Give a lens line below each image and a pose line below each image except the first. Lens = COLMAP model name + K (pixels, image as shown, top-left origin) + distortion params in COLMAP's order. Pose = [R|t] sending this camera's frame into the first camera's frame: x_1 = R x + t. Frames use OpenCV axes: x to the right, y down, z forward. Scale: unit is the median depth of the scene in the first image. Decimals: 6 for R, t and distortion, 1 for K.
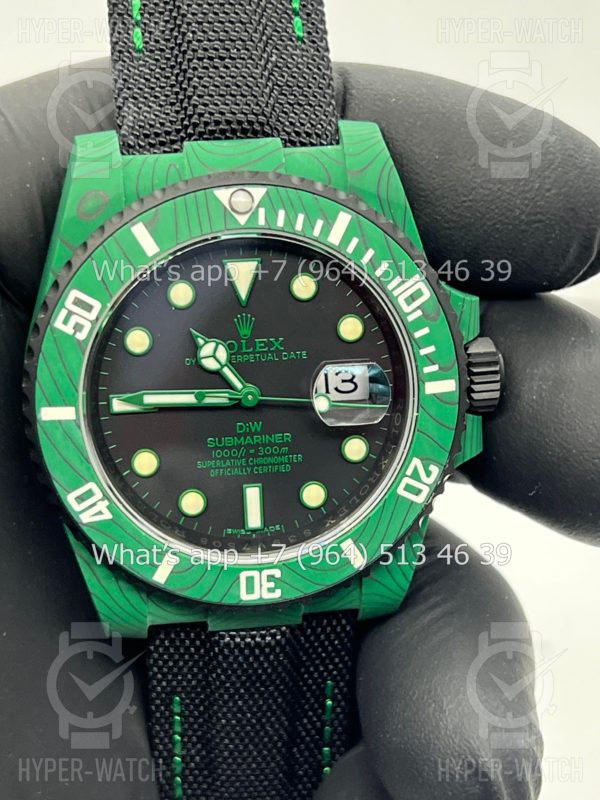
lens RADIAL K [[1873.9, 0, 298.0], [0, 1873.9, 397.6], [0, 0, 1]] dist [0.277746, 0.000000]
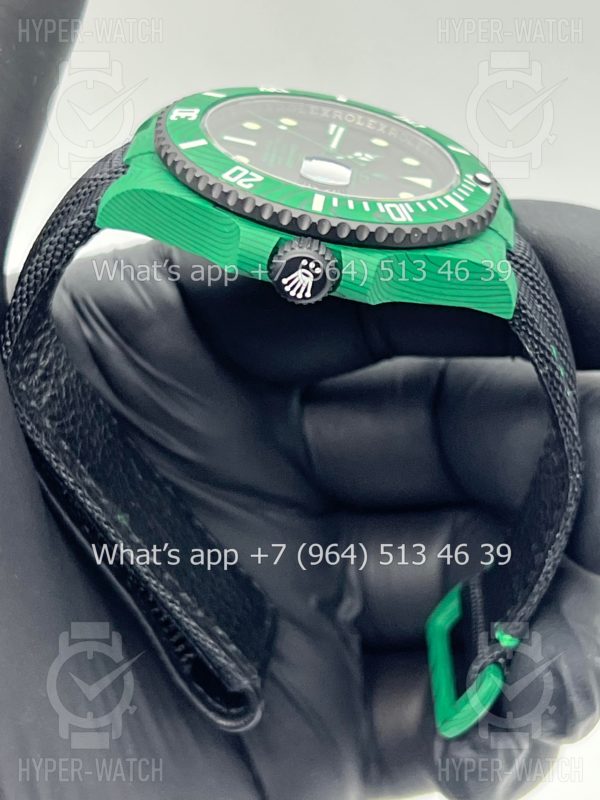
lens RADIAL K [[1873.9, 0, 298.0], [0, 1873.9, 399.7], [0, 0, 1]] dist [0.277746, 0.000000]
pose [[-0.110799, 0.321572, -0.940380, 1.218045], [-0.918940, -0.393519, -0.026295, -0.011716], [-0.378513, 0.861240, 0.339108, 0.709753]]
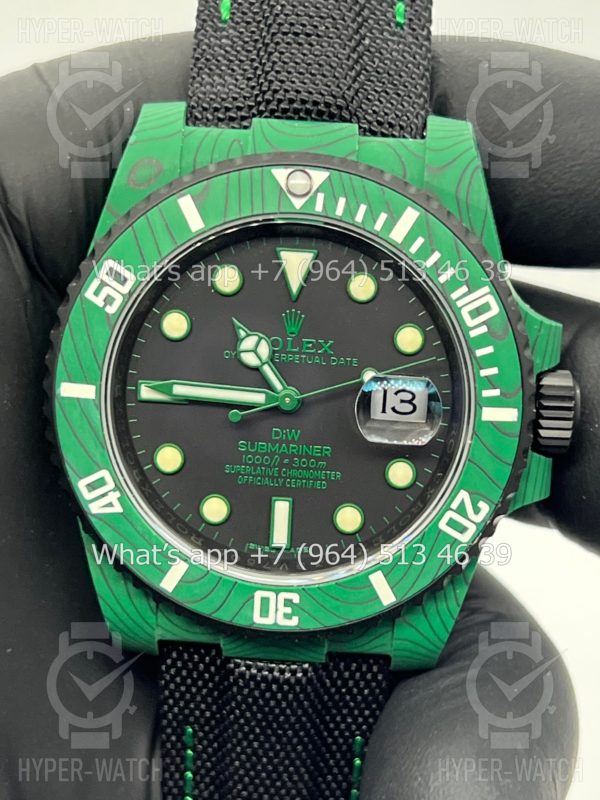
lens RADIAL K [[1873.9, 0, 291.6], [0, 1873.9, 401.3], [0, 0, 1]] dist [0.277746, 0.000000]
pose [[0.980948, 0.116633, -0.155364, 0.116541], [-0.126548, 0.990407, -0.055500, 0.050112], [0.147400, 0.074104, 0.986297, 0.100738]]
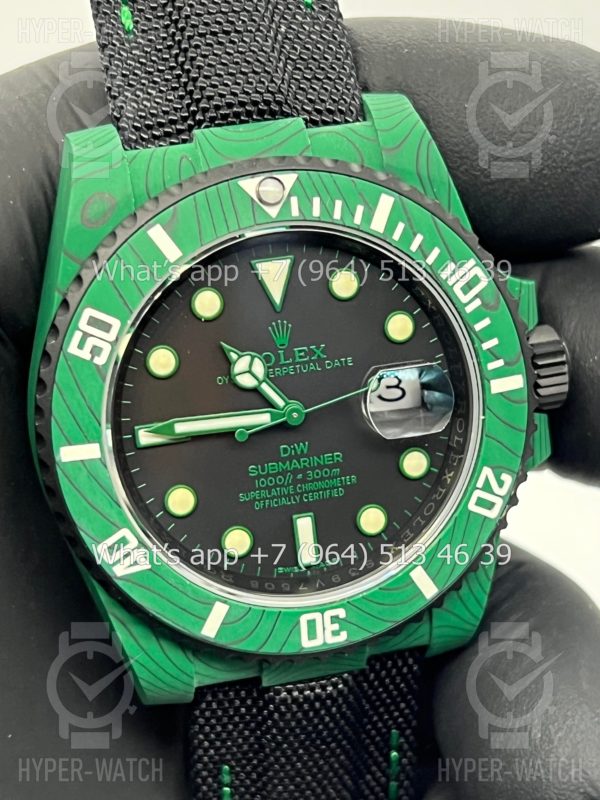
lens RADIAL K [[1873.9, 0, 300.6], [0, 1873.9, 399.2], [0, 0, 1]] dist [0.277746, 0.000000]
pose [[0.993297, -0.087710, 0.075281, -0.087206], [0.089093, 0.995907, -0.015216, 0.006031], [-0.073638, 0.021821, 0.997046, 0.127068]]
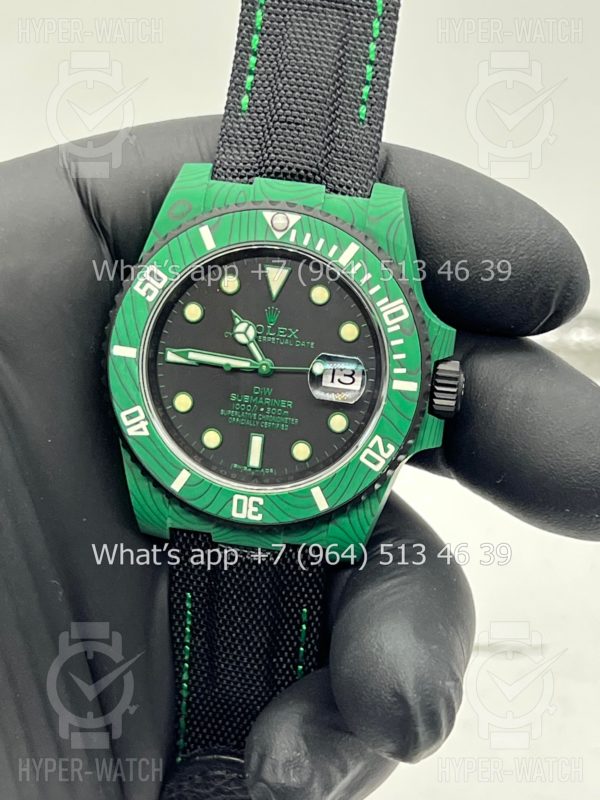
lens RADIAL K [[1873.9, 0, 295.4], [0, 1873.9, 400.7], [0, 0, 1]] dist [0.277746, 0.000000]
pose [[0.960098, 0.176799, -0.216689, 0.289481], [-0.197169, 0.977409, -0.076131, 0.120358], [0.198334, 0.115818, 0.973268, -0.303805]]
